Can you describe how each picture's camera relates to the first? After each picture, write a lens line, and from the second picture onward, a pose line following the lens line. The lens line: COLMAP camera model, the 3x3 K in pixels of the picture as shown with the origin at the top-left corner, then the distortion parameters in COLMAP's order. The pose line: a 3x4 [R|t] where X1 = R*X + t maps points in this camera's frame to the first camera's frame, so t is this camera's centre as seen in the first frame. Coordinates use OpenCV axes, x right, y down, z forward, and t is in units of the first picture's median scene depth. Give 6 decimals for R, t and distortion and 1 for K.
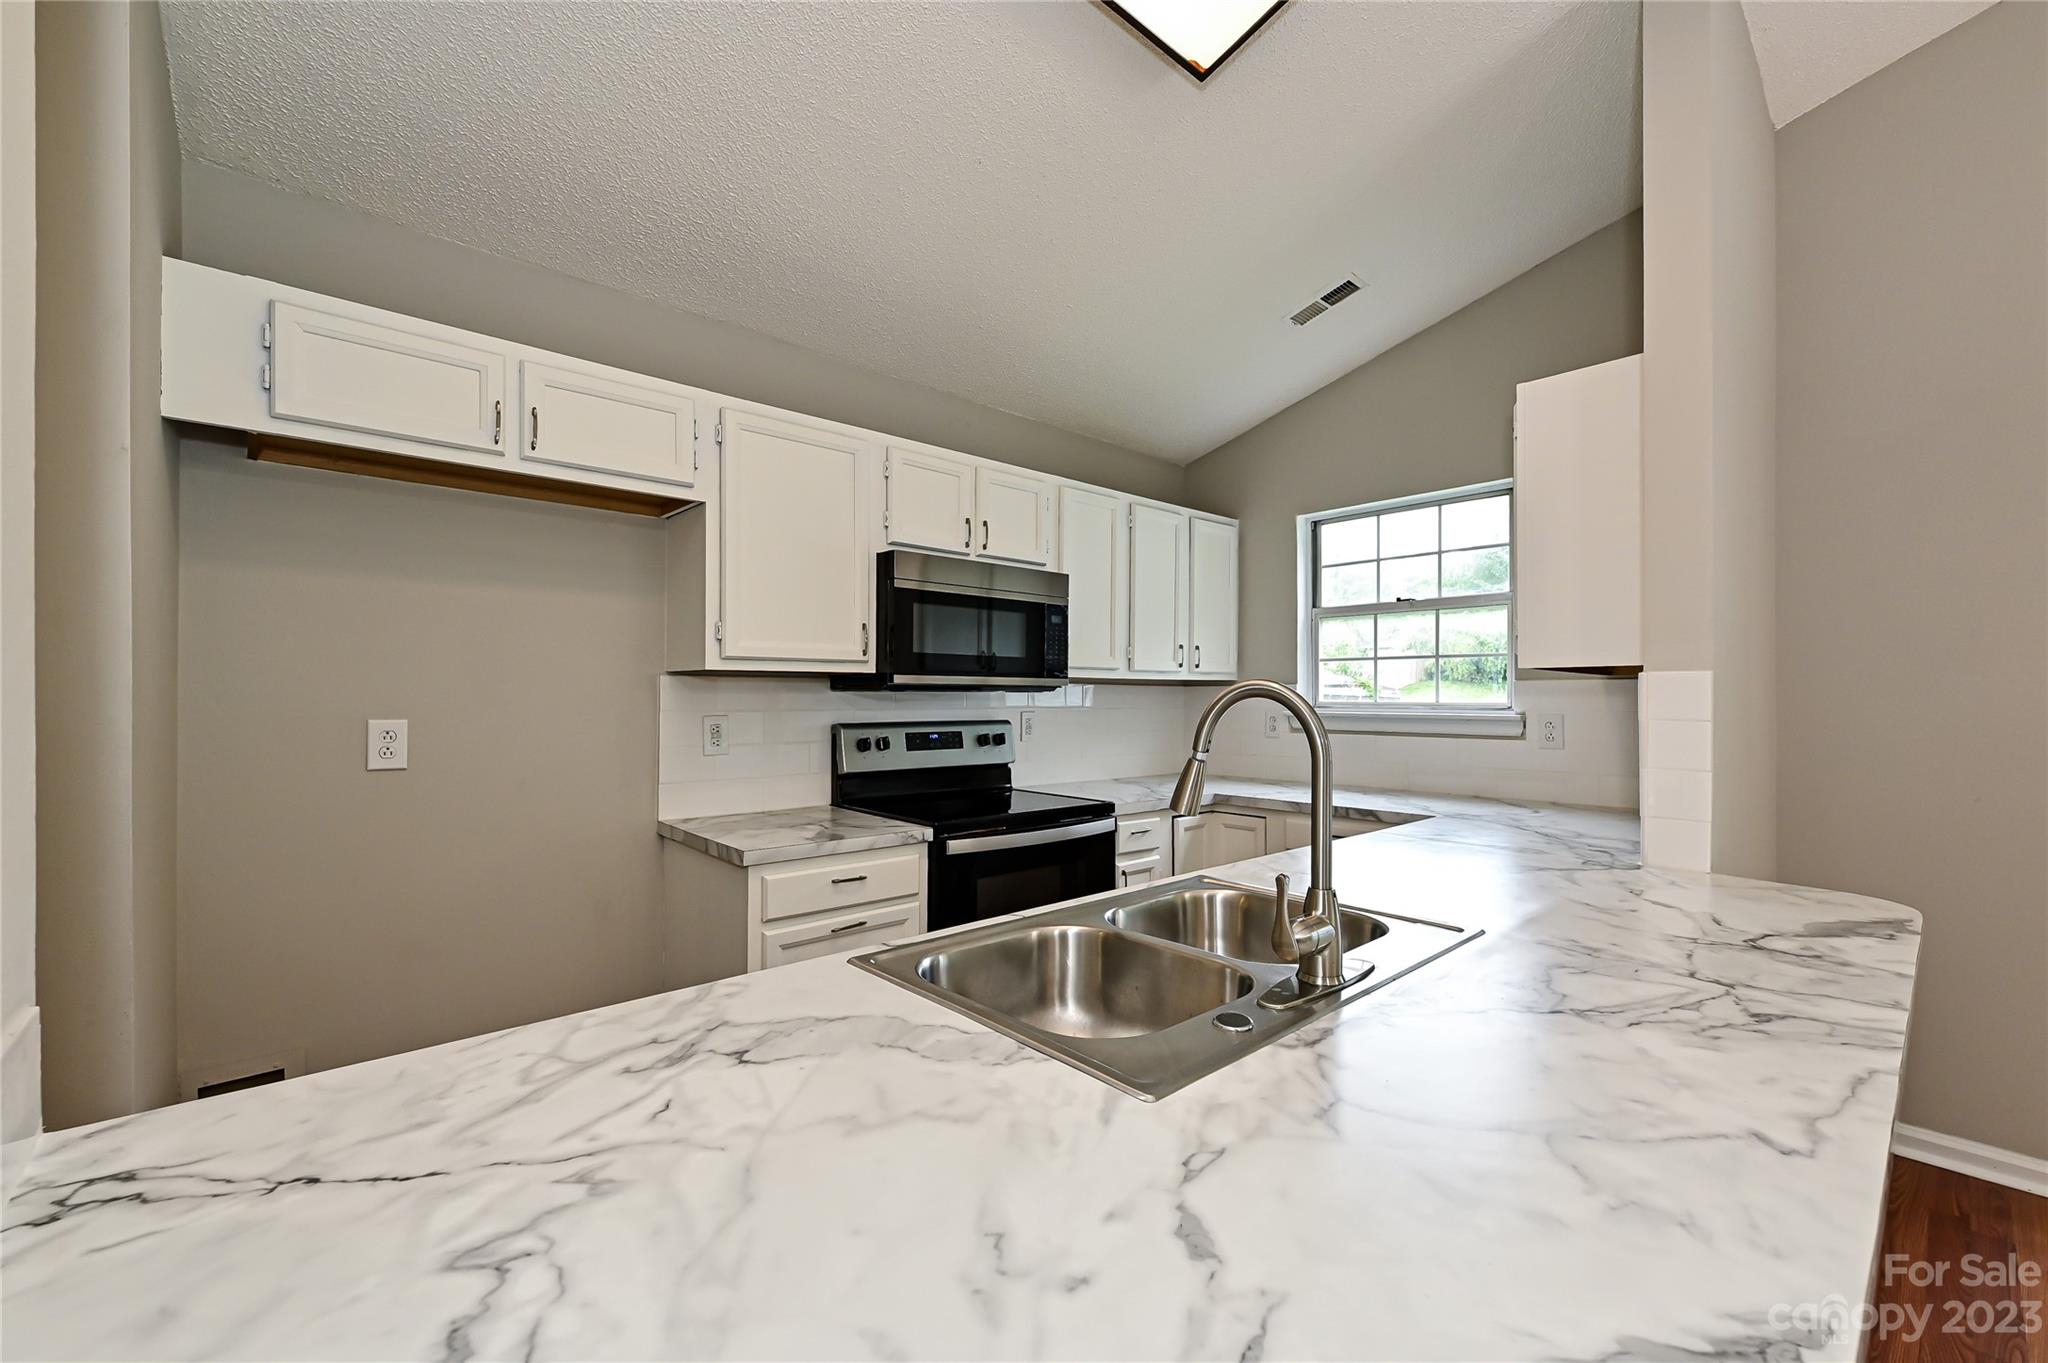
lens RADIAL K [[824.3, 0, 1015.4], [0, 824.3, 692.1], [0, 0, 1]] dist [-0.003156, 0.000221]
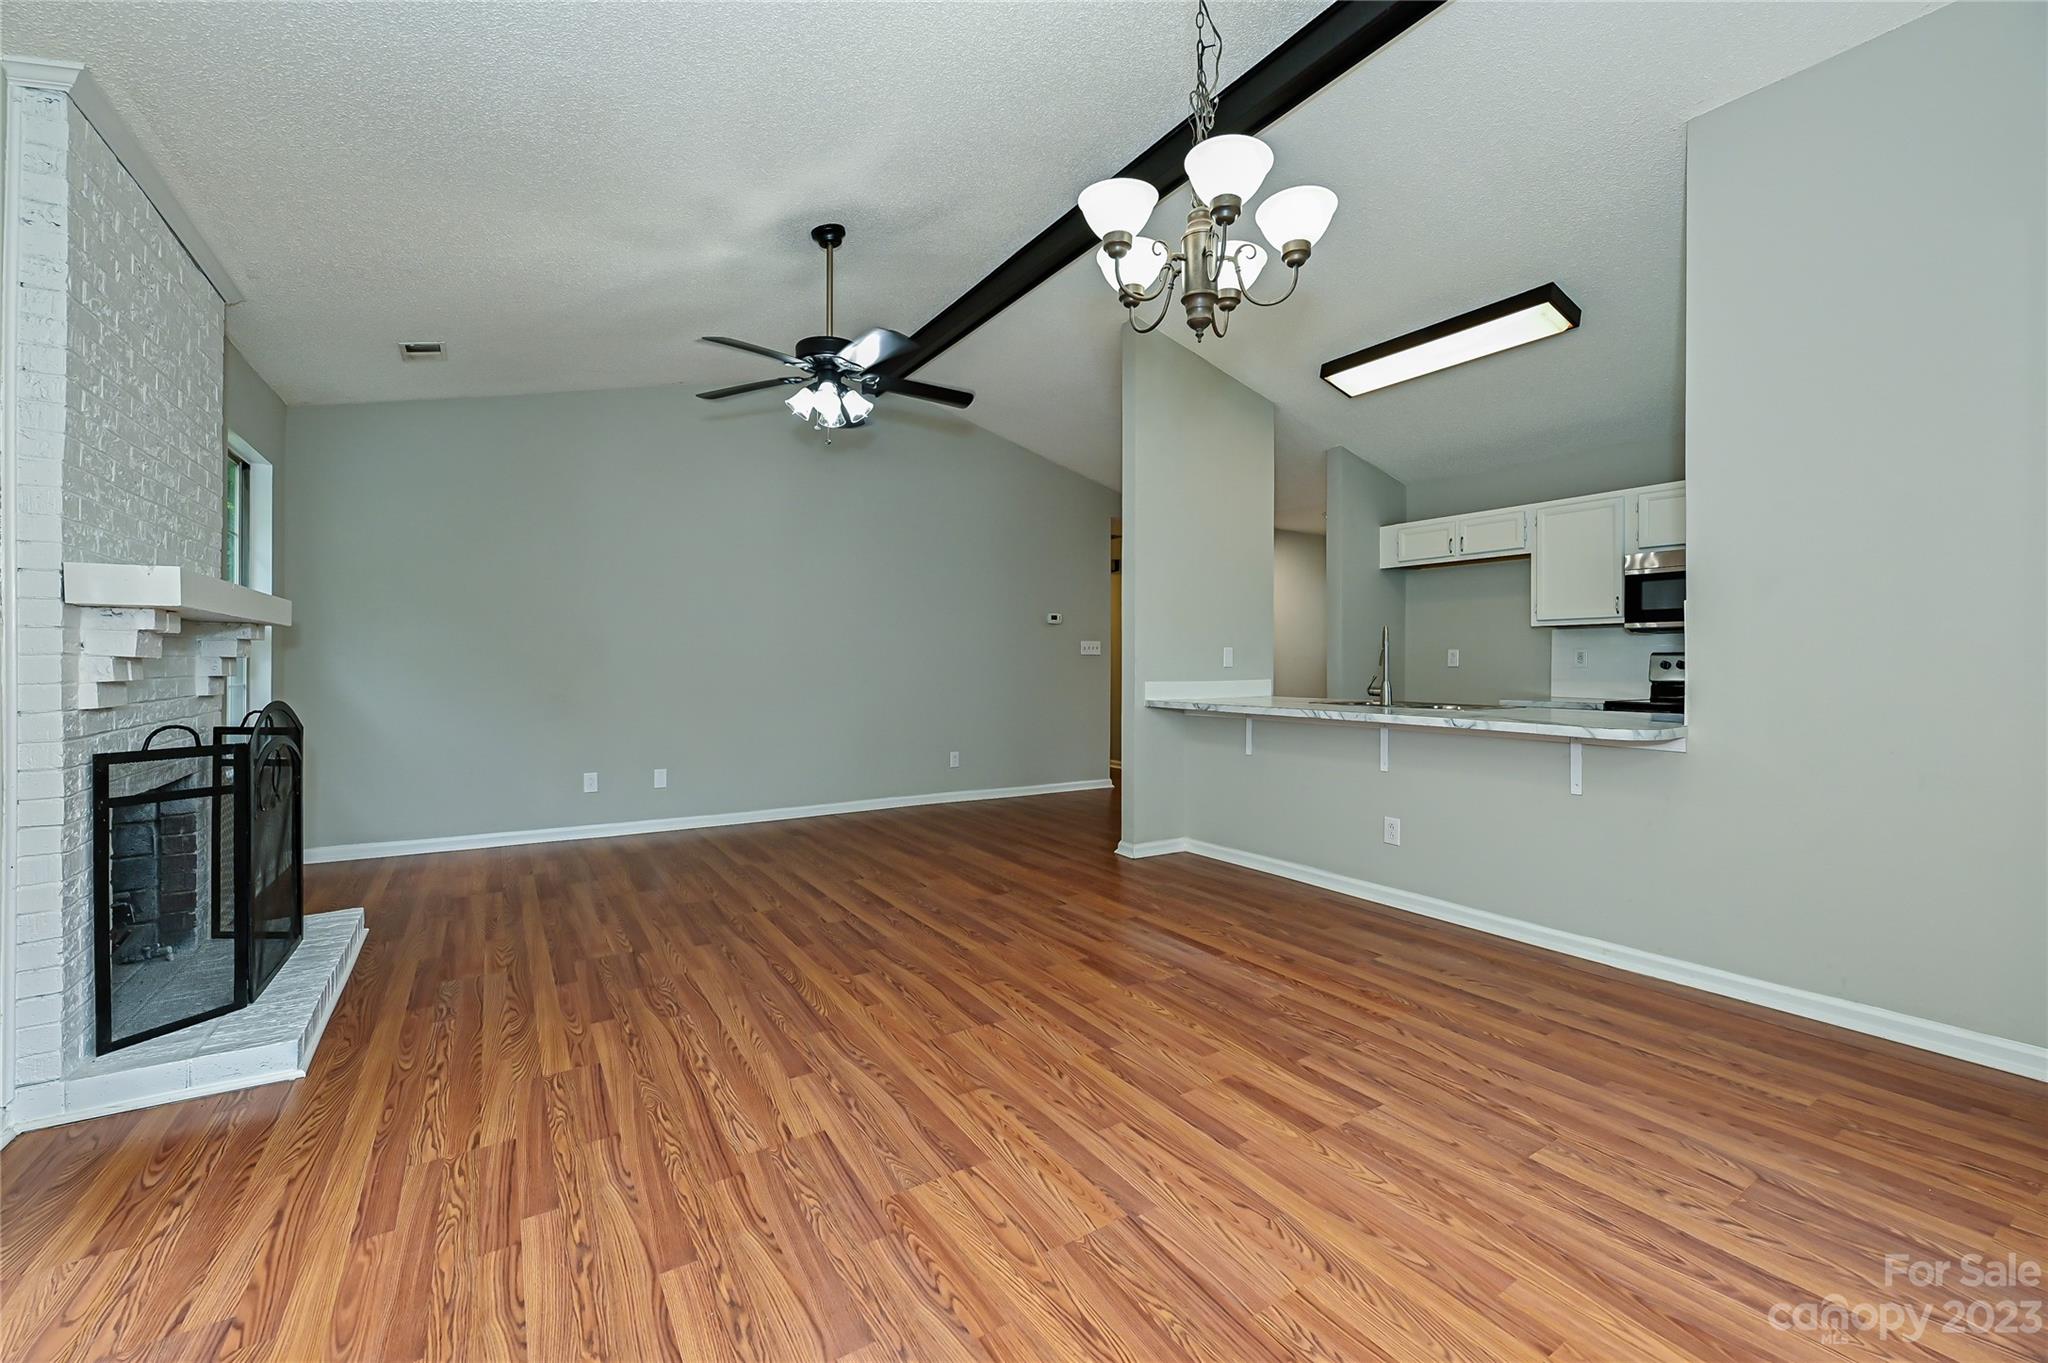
lens RADIAL K [[824.3, 0, 1021.7], [0, 824.3, 667.5], [0, 0, 1]] dist [-0.003156, 0.000221]
pose [[-0.165606, -0.001357, -0.986191, 1.675796], [-0.007890, 0.999969, -0.000051, 0.078110], [0.986160, 0.007773, -0.165611, -0.009716]]
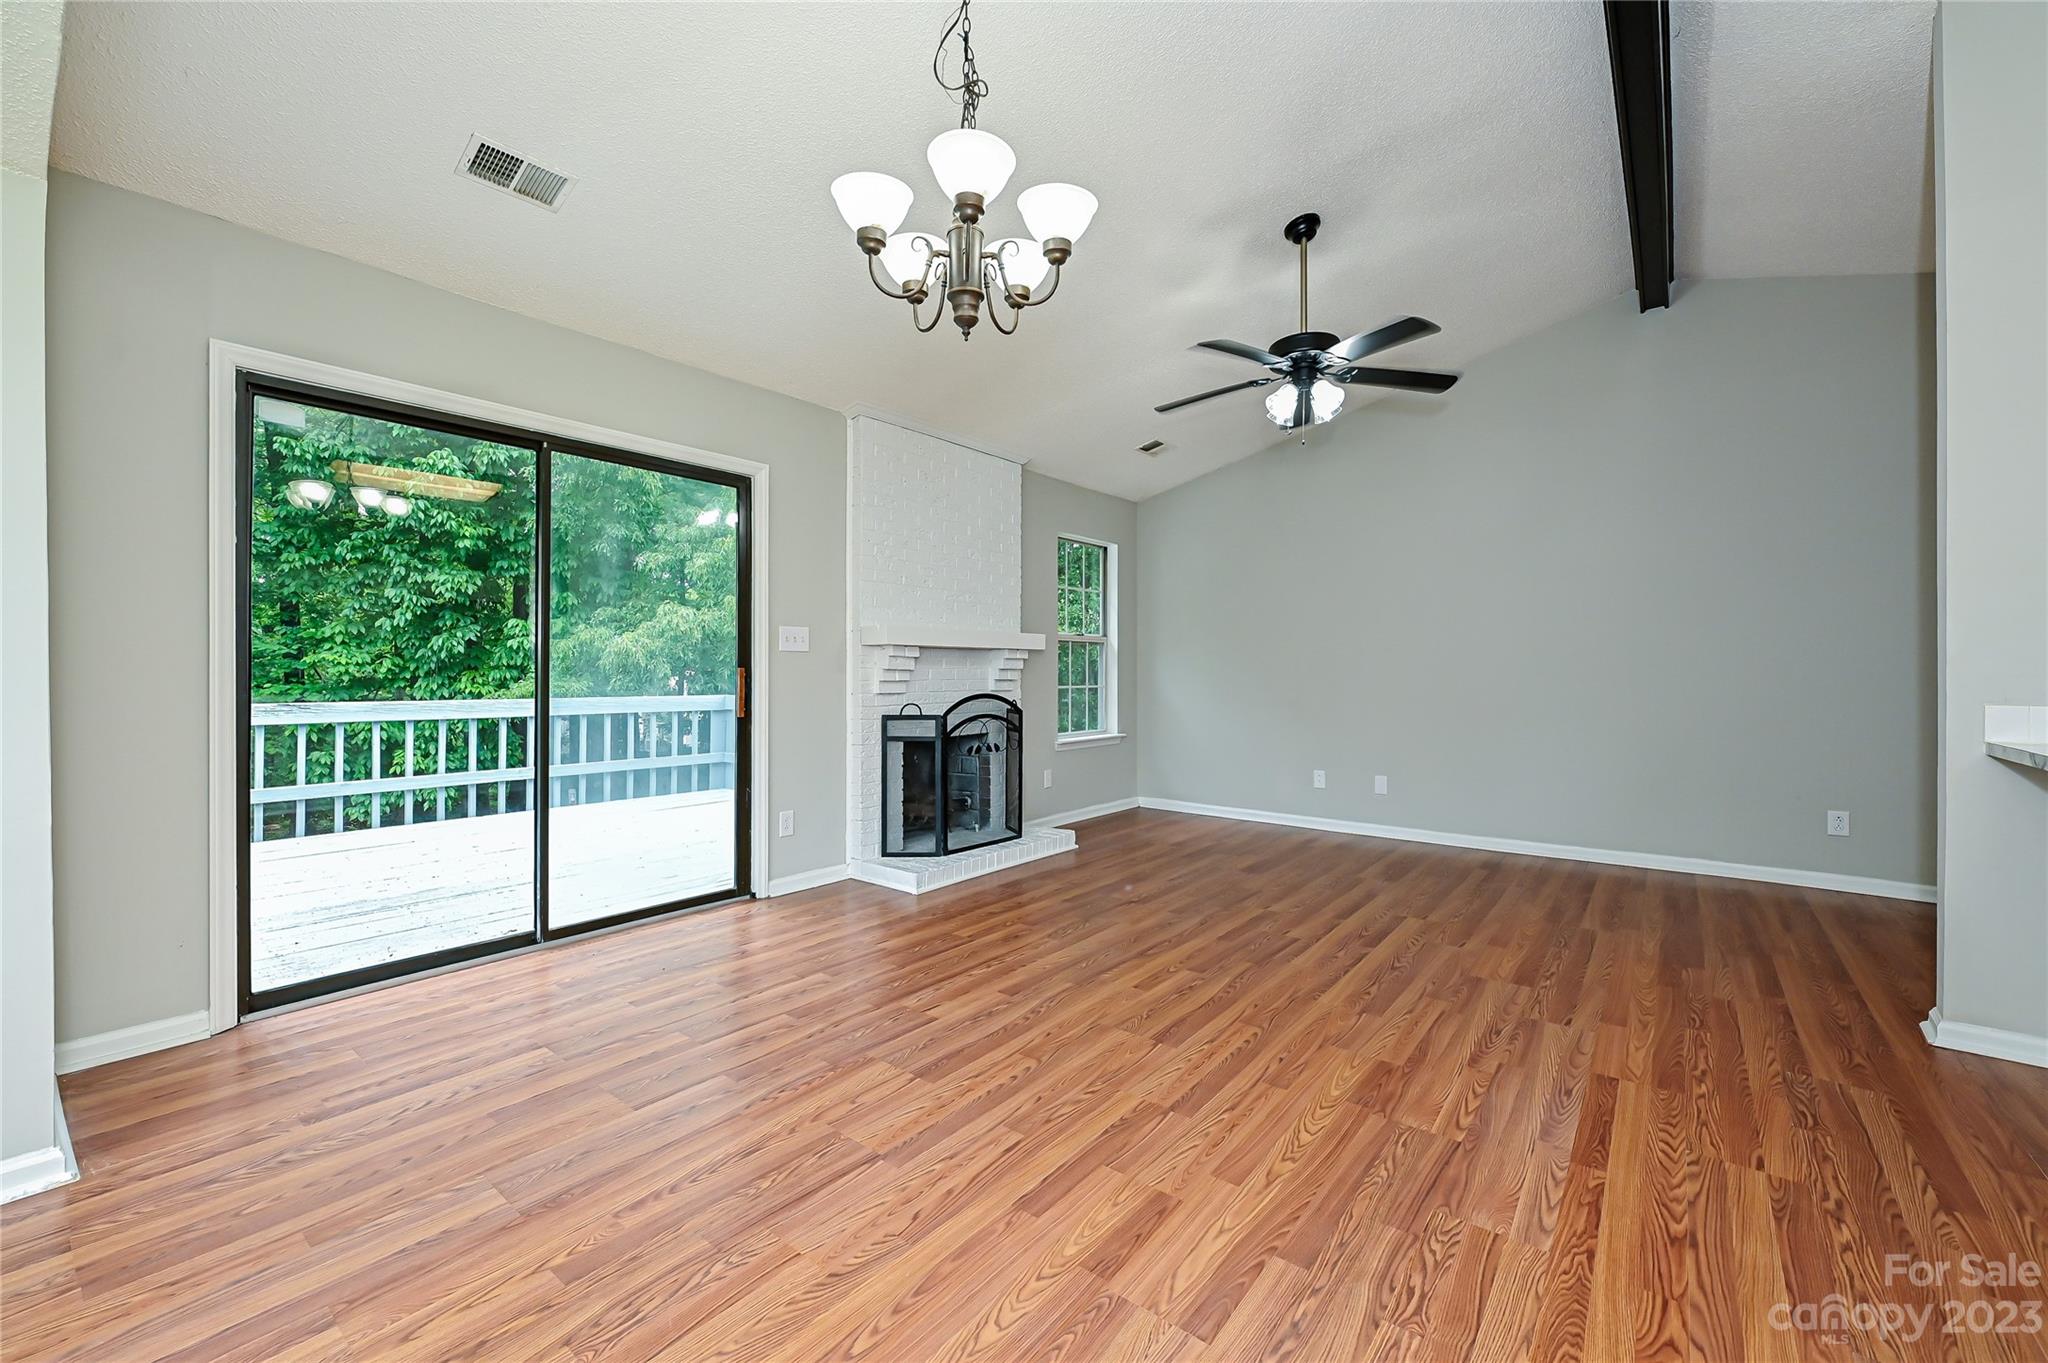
lens RADIAL K [[824.3, 0, 1010.6], [0, 824.3, 674.9], [0, 0, 1]] dist [-0.003156, 0.000221]
pose [[-0.988094, -0.004440, -0.153788, 1.084310], [-0.005574, 0.999960, 0.006941, 0.073958], [0.153751, 0.007716, -0.988080, 0.643502]]
